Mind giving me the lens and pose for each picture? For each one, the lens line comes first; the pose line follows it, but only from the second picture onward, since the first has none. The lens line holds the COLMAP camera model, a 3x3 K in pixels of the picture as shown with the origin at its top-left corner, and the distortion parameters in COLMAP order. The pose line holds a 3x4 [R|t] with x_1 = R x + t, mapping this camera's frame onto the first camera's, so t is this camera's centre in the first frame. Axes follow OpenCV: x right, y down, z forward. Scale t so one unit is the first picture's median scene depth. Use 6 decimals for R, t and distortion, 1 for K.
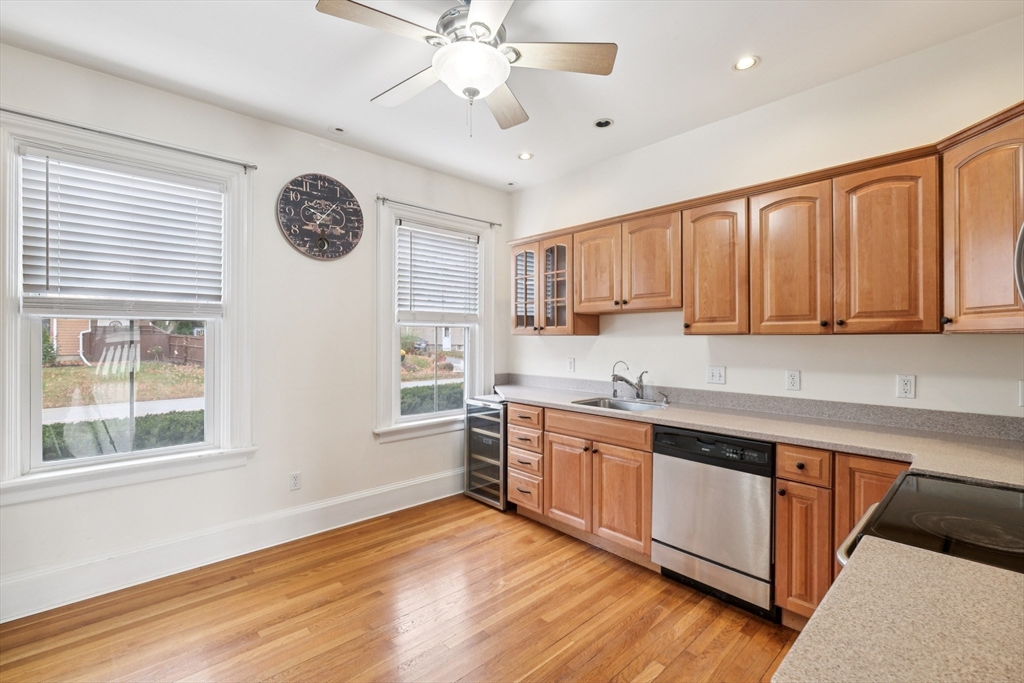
lens RADIAL K [[450.9, 0, 512.4], [0, 450.9, 340.8], [0, 0, 1]] dist [-0.007004, -0.000695]
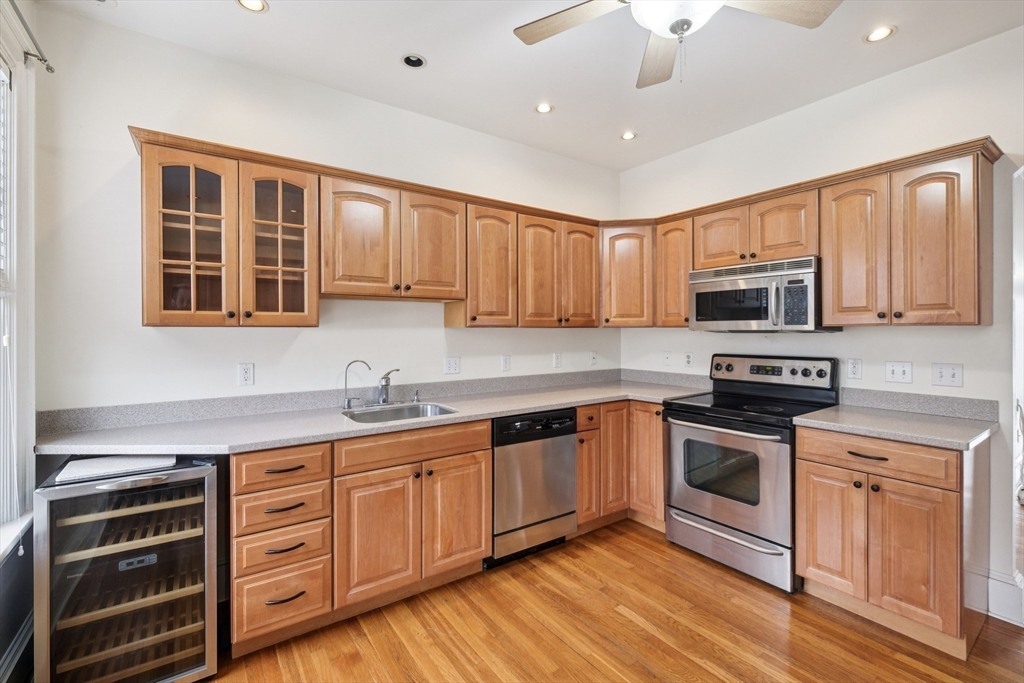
lens RADIAL K [[450.9, 0, 507.6], [0, 450.9, 332.2], [0, 0, 1]] dist [-0.007004, -0.000695]
pose [[0.131202, -0.010214, 0.991303, -0.602258], [0.006868, 0.999932, 0.009394, -0.010957], [-0.991332, 0.005575, 0.131263, 0.776098]]
